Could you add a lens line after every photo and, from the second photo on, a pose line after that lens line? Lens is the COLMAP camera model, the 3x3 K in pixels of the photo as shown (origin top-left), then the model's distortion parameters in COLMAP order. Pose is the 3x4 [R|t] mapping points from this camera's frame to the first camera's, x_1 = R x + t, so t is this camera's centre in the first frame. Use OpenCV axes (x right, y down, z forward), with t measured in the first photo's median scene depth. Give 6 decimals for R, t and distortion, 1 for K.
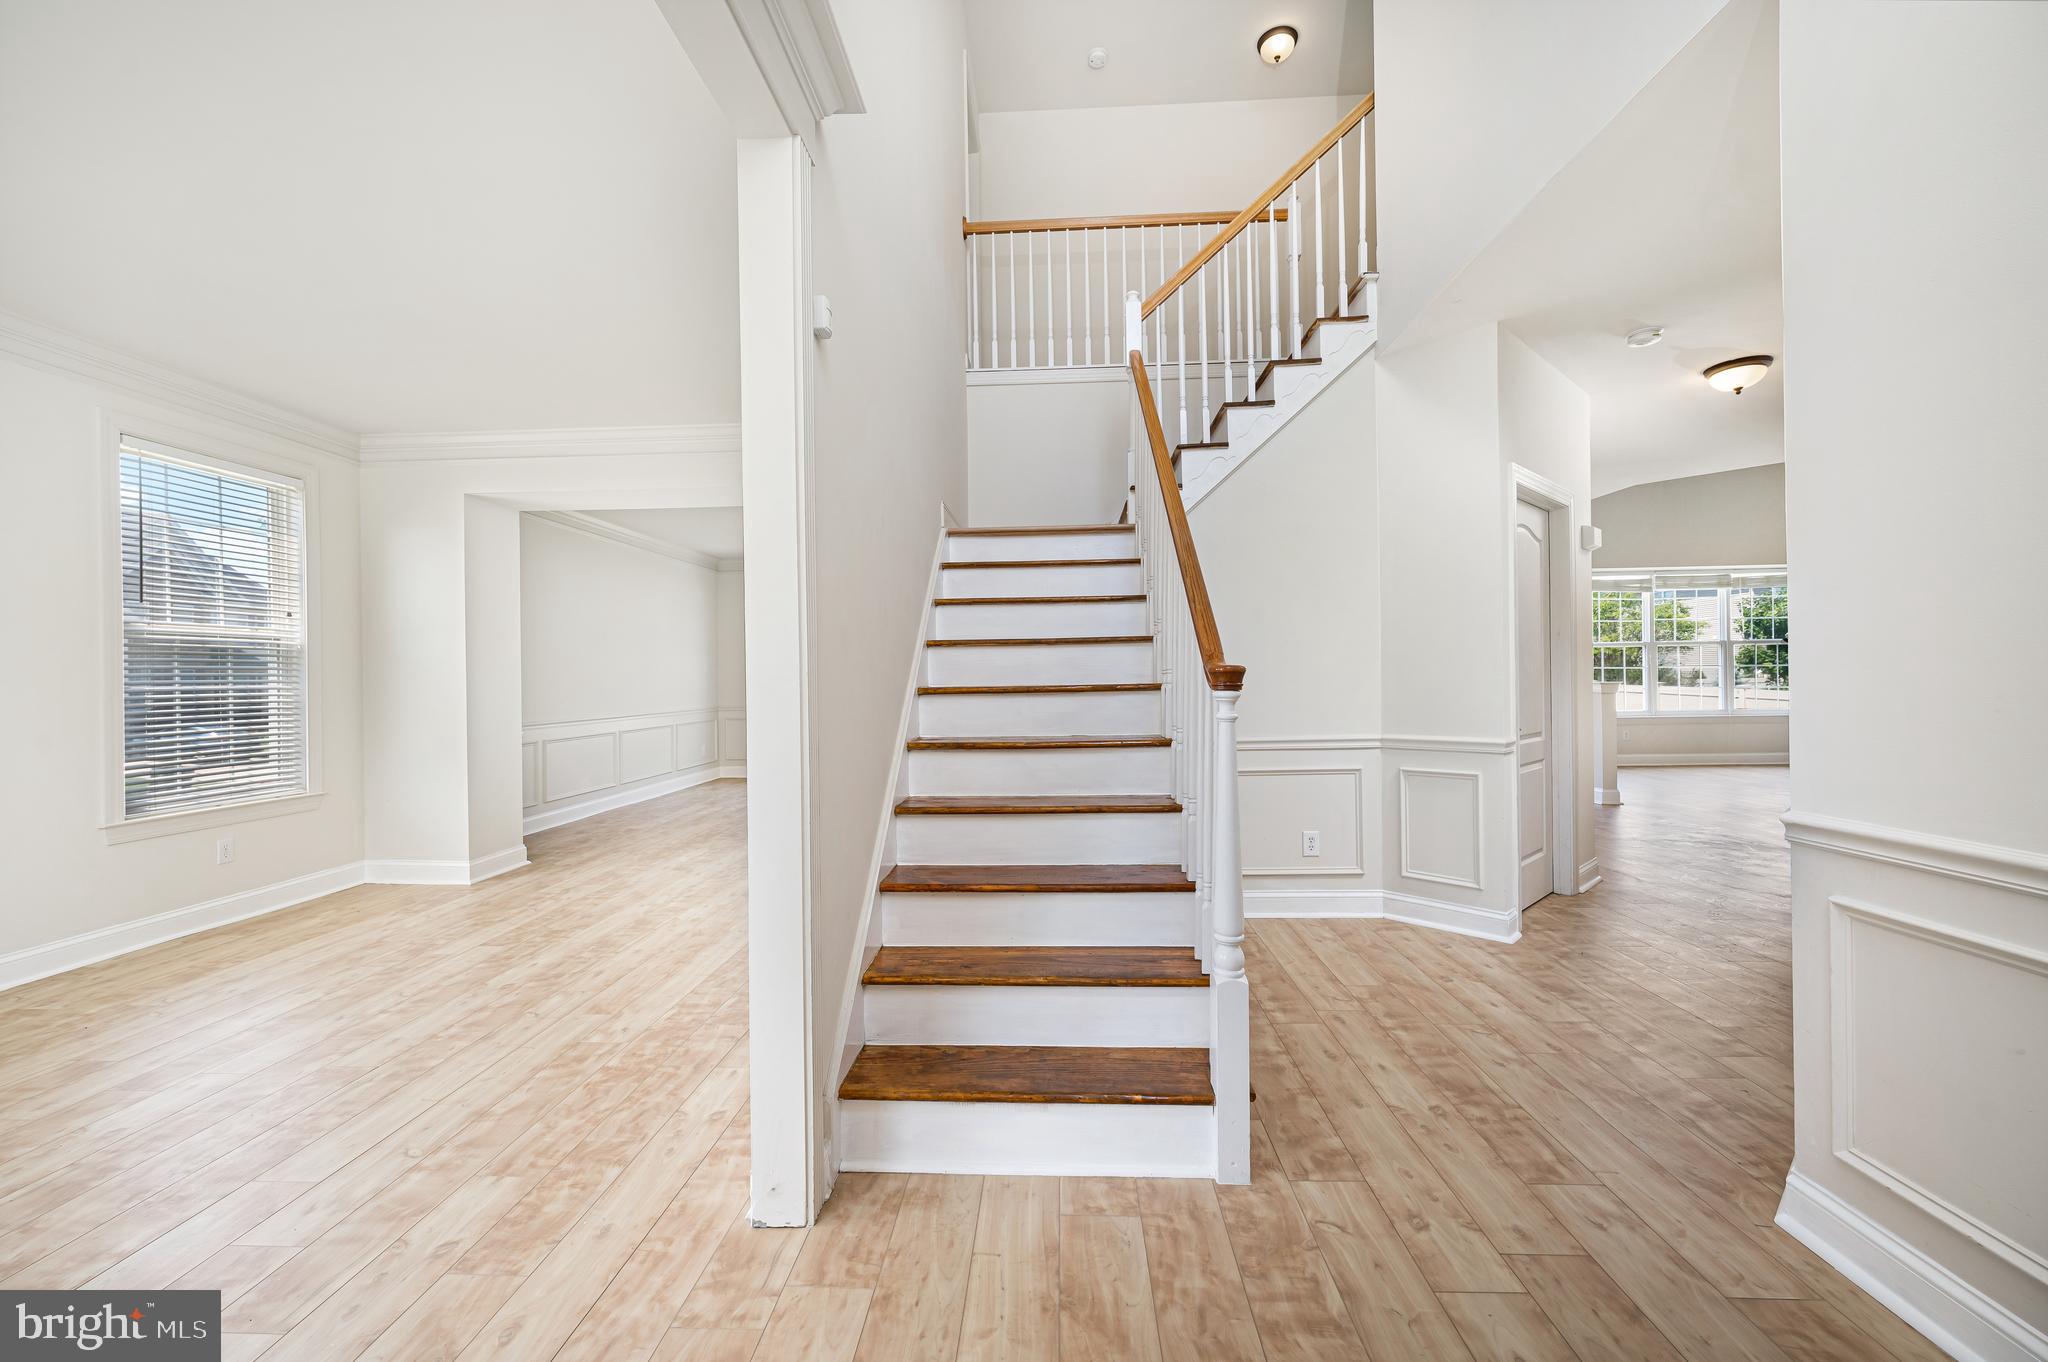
lens RADIAL K [[831.0, 0, 1030.2], [0, 831.0, 668.4], [0, 0, 1]] dist [-0.002934, 0.001325]
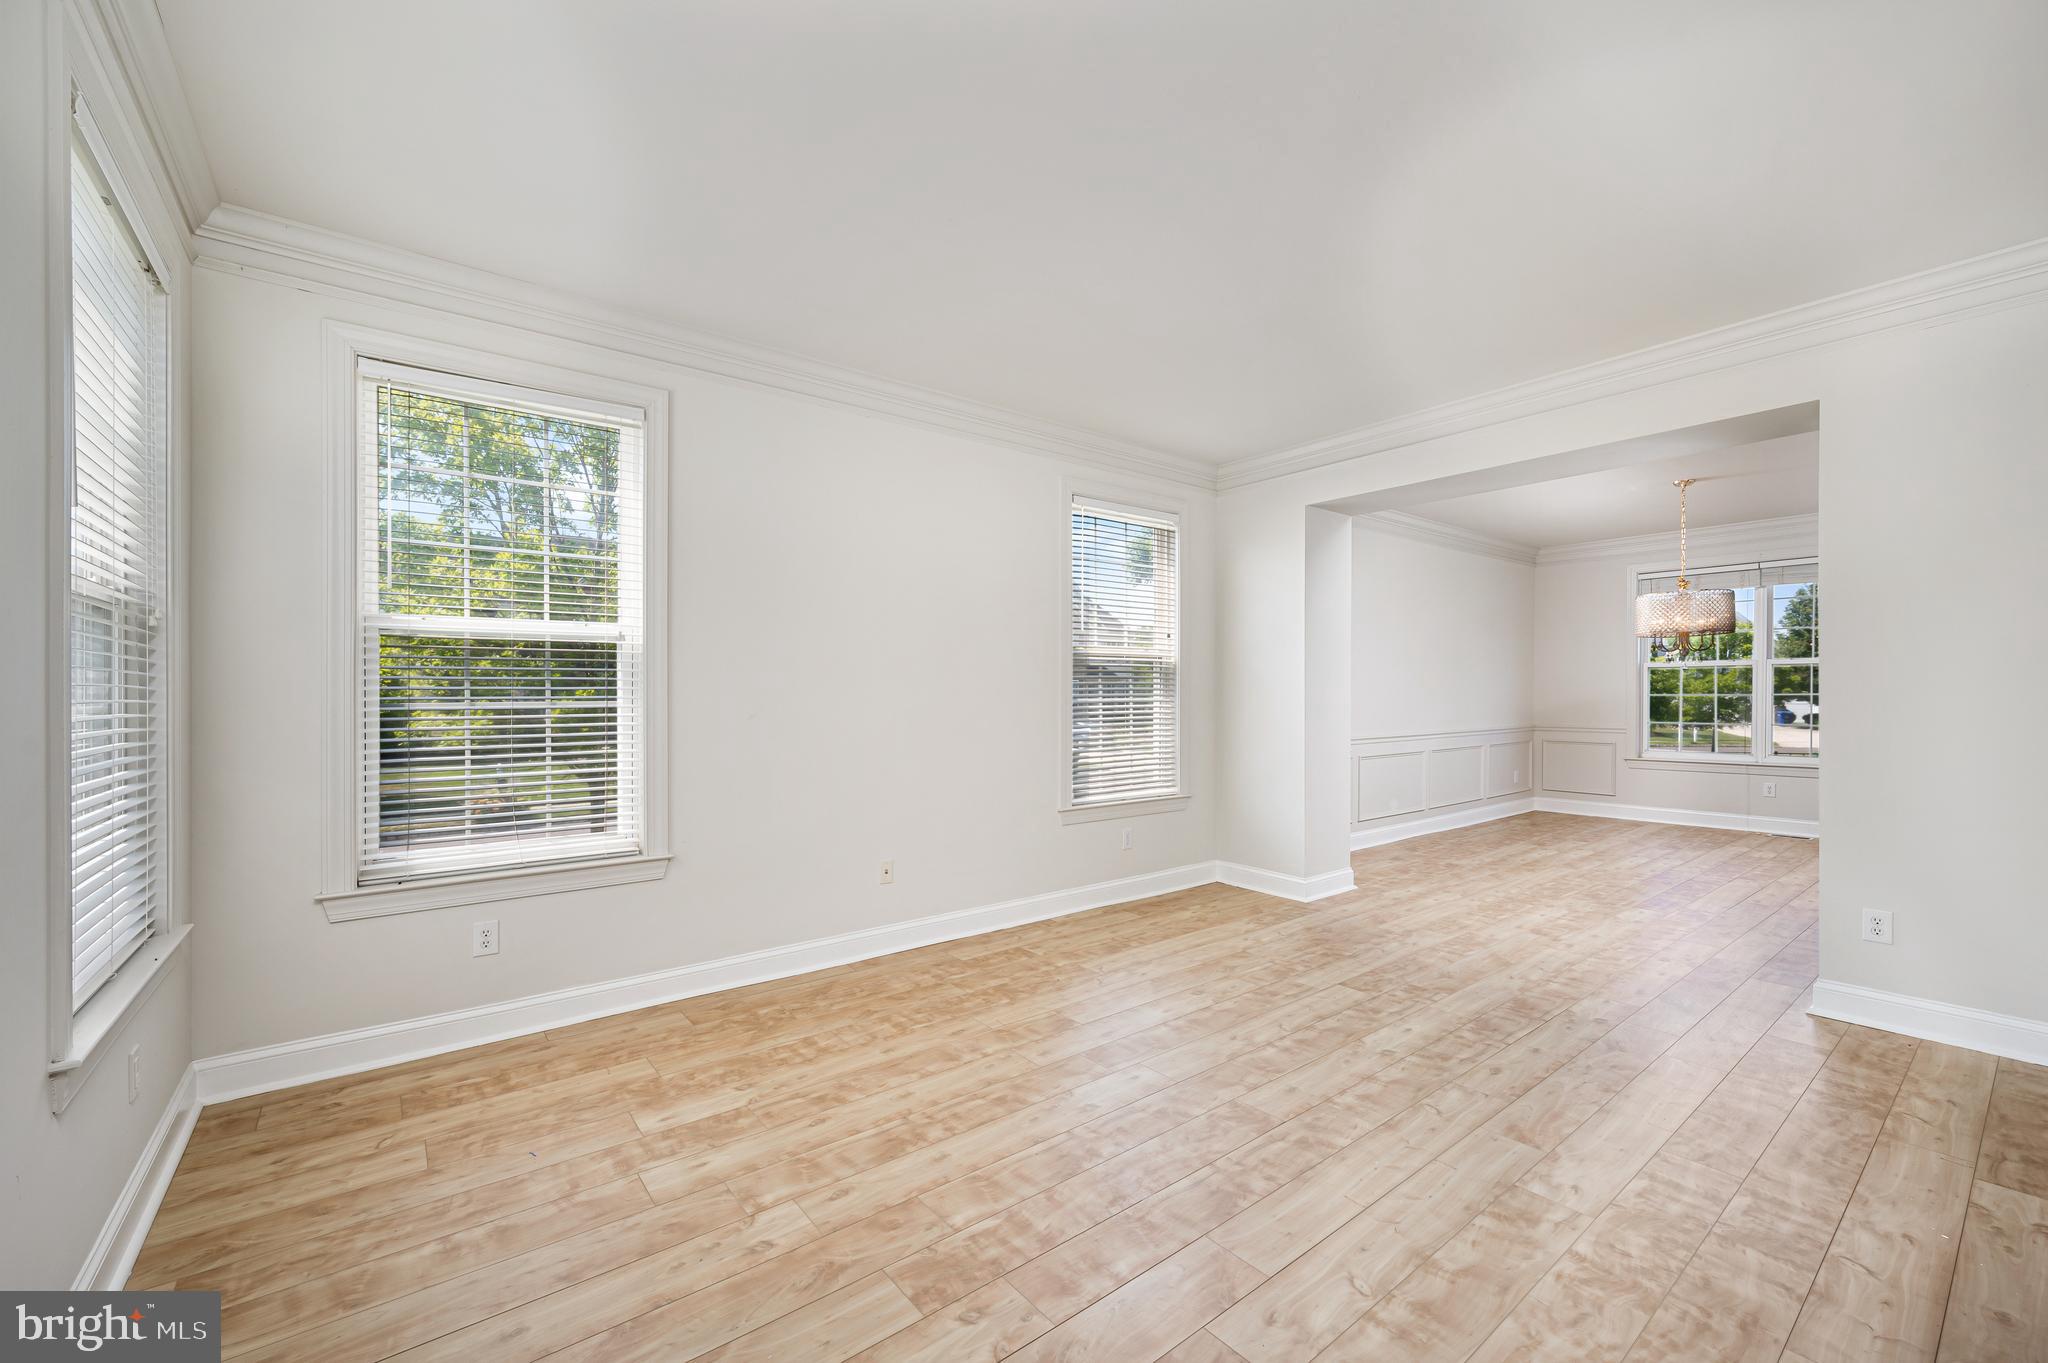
lens RADIAL K [[831.0, 0, 1017.6], [0, 831.0, 697.4], [0, 0, 1]] dist [-0.002934, 0.001325]
pose [[0.654590, 0.013674, -0.755860, -0.266032], [0.002941, 0.999783, 0.020634, -0.010031], [0.755978, -0.015730, 0.654408, 0.164422]]
